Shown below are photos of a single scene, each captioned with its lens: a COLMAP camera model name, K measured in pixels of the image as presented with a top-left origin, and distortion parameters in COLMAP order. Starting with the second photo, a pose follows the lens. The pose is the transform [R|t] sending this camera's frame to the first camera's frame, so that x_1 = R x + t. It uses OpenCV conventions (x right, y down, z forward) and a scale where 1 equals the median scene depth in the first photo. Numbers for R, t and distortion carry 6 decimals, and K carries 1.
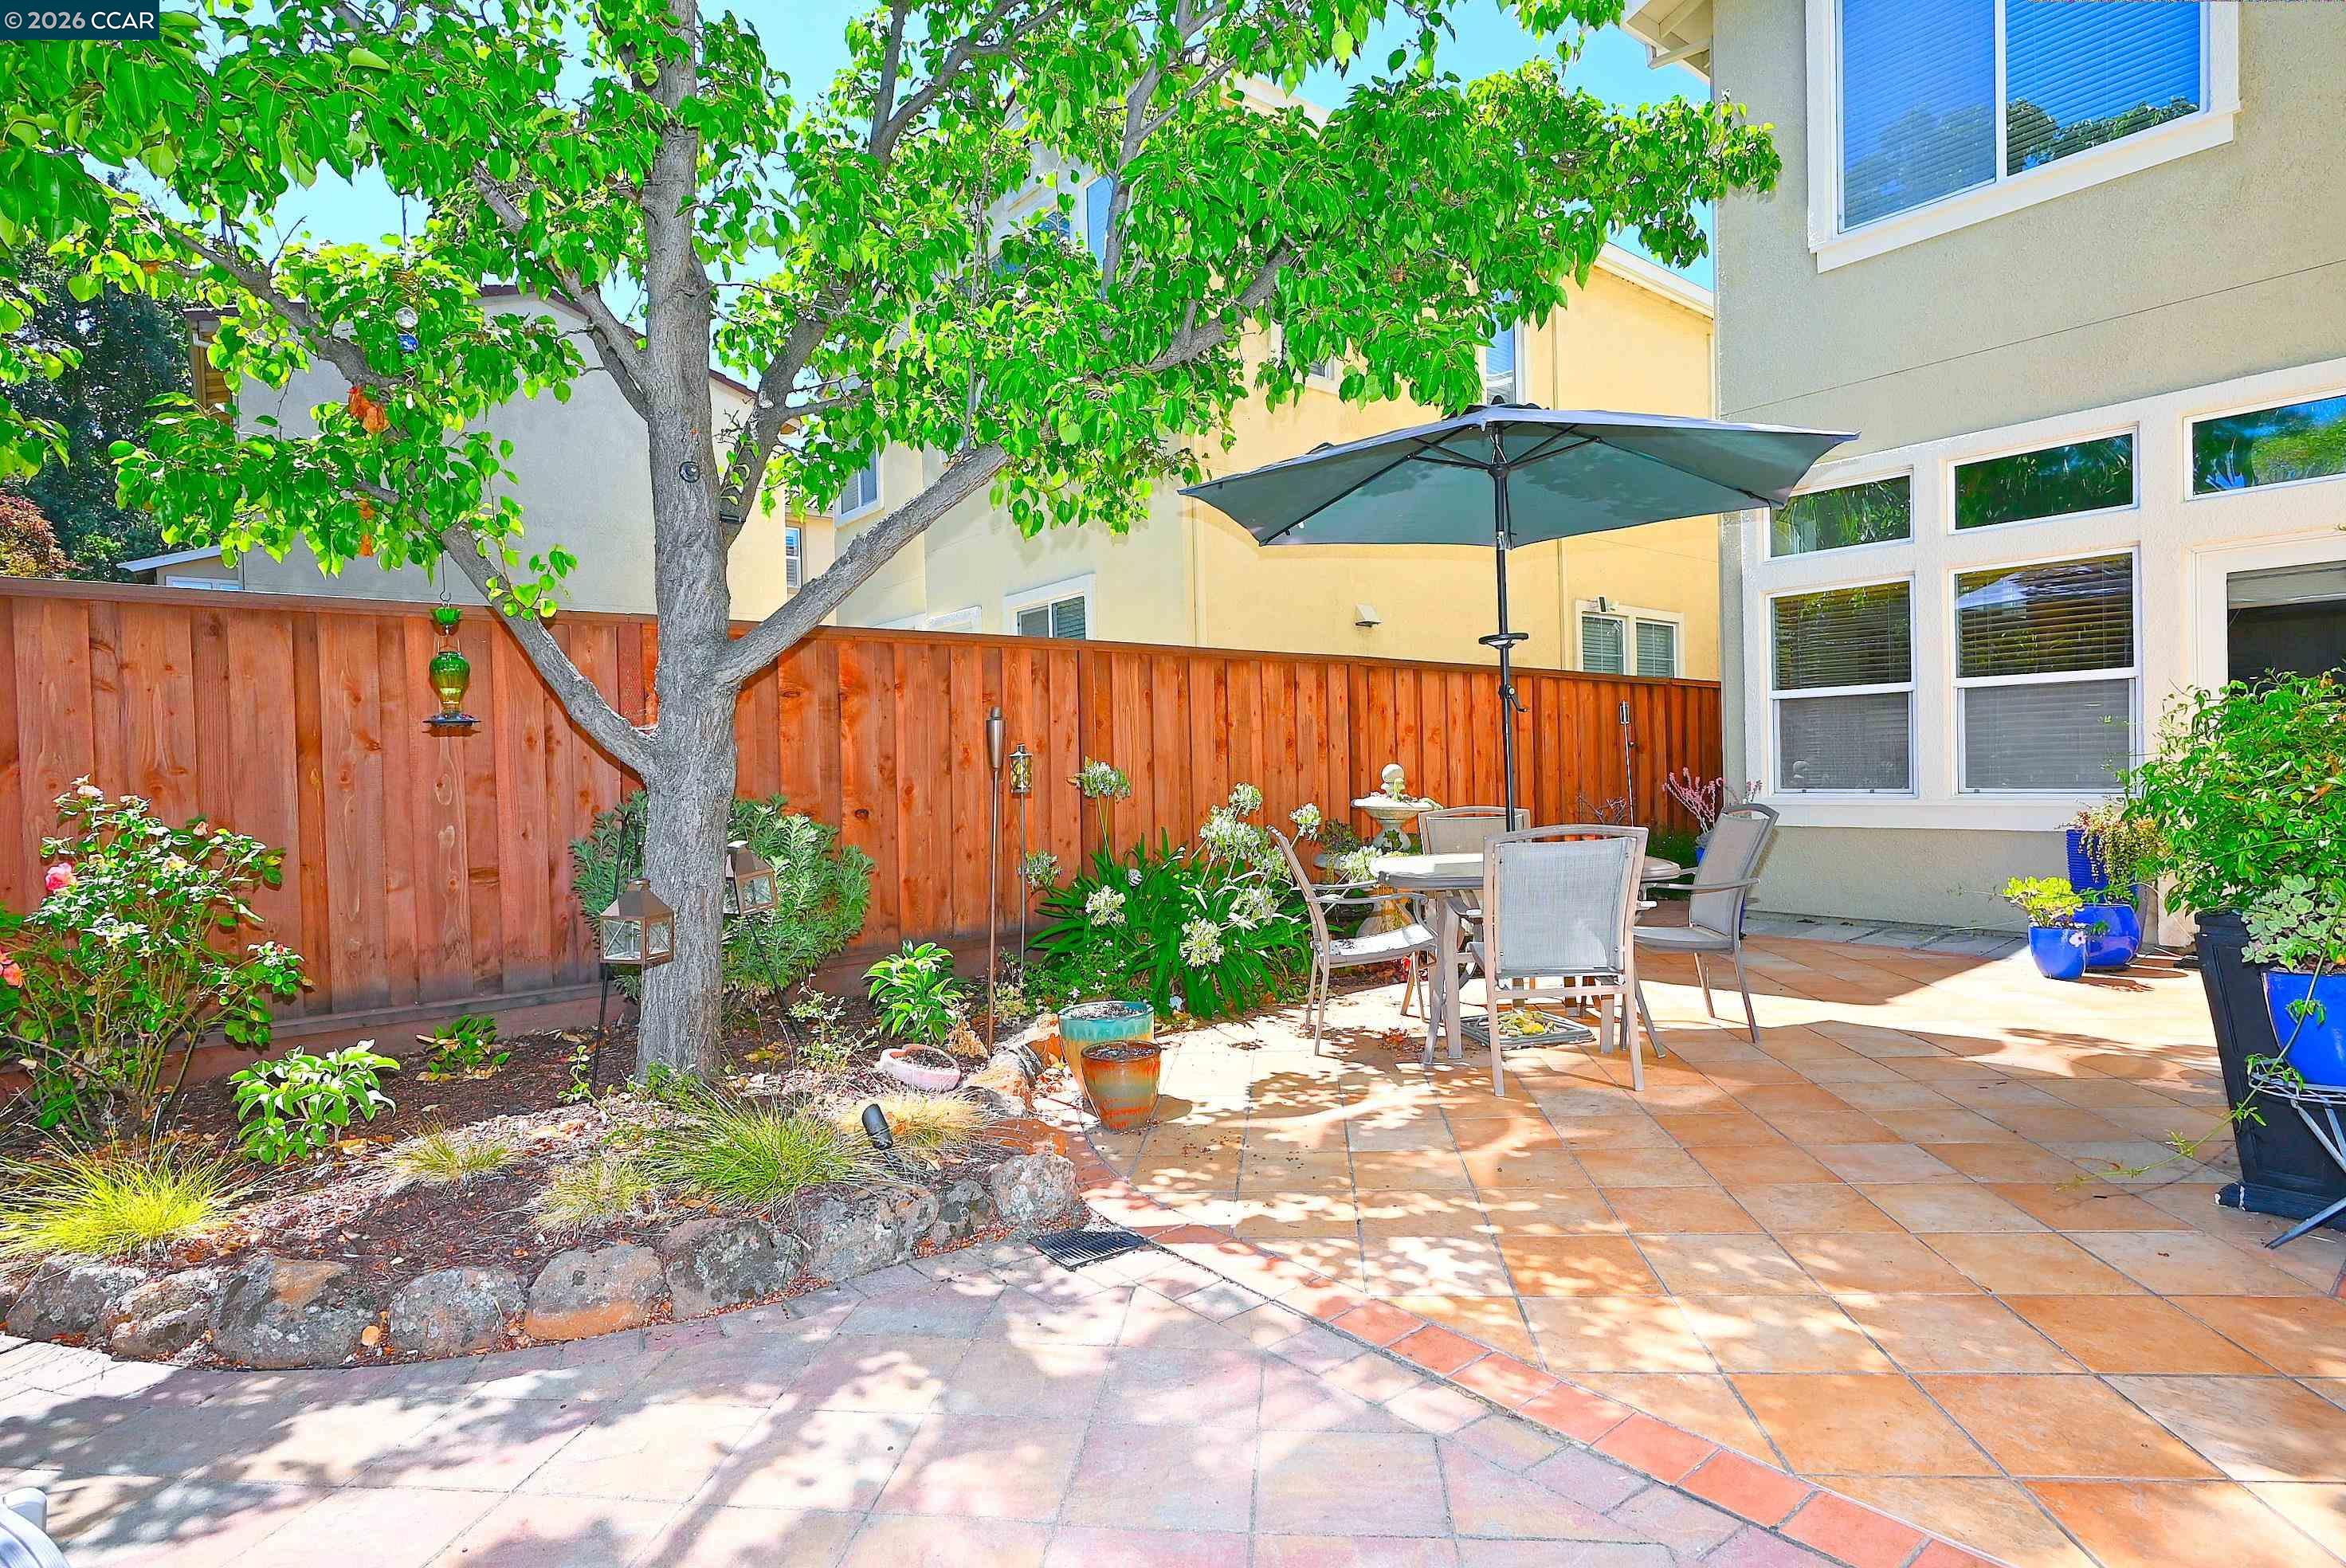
lens RADIAL K [[1183.7, 0, 1162.6], [0, 1183.7, 783.4], [0, 0, 1]] dist [-0.008142, 0.000047]
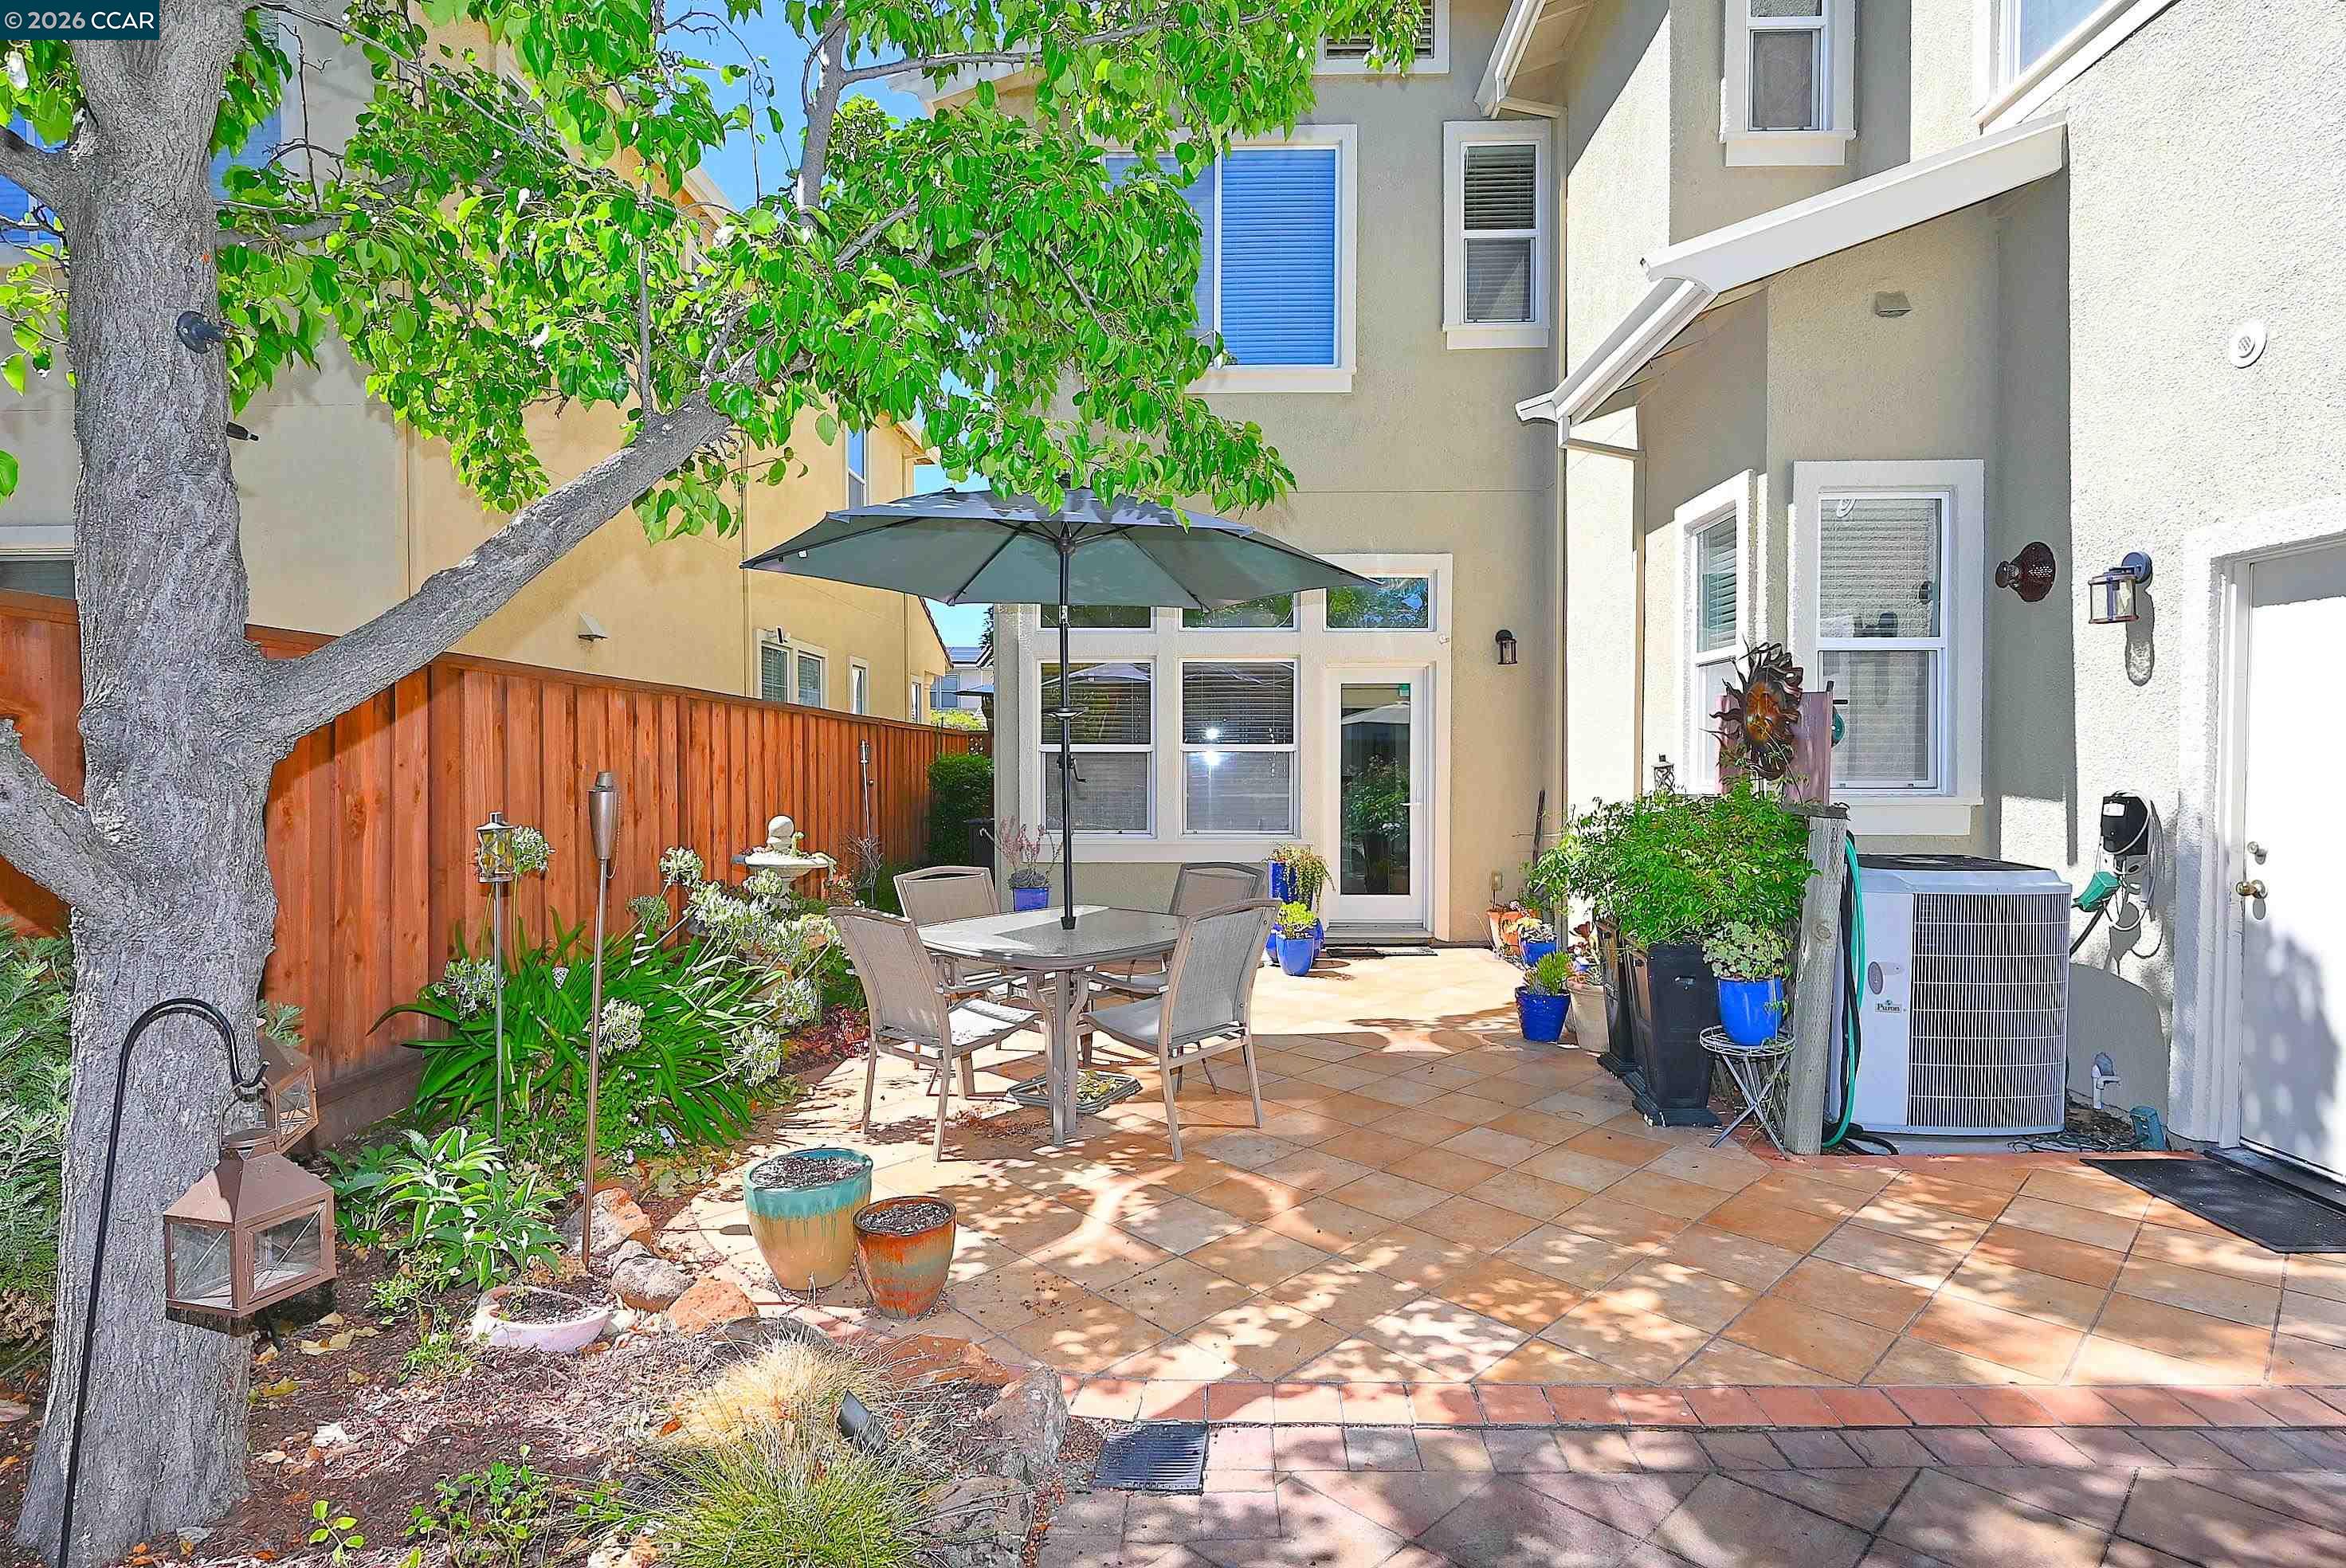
lens RADIAL K [[1167.4, 0, 1178.4], [0, 1167.4, 789.5], [0, 0, 1]] dist [-0.007925, -0.000064]
pose [[0.645153, 0.007134, 0.764020, -0.495602], [-0.006299, 0.999972, -0.004019, -0.059145], [-0.764028, -0.002220, 0.645179, 0.320726]]
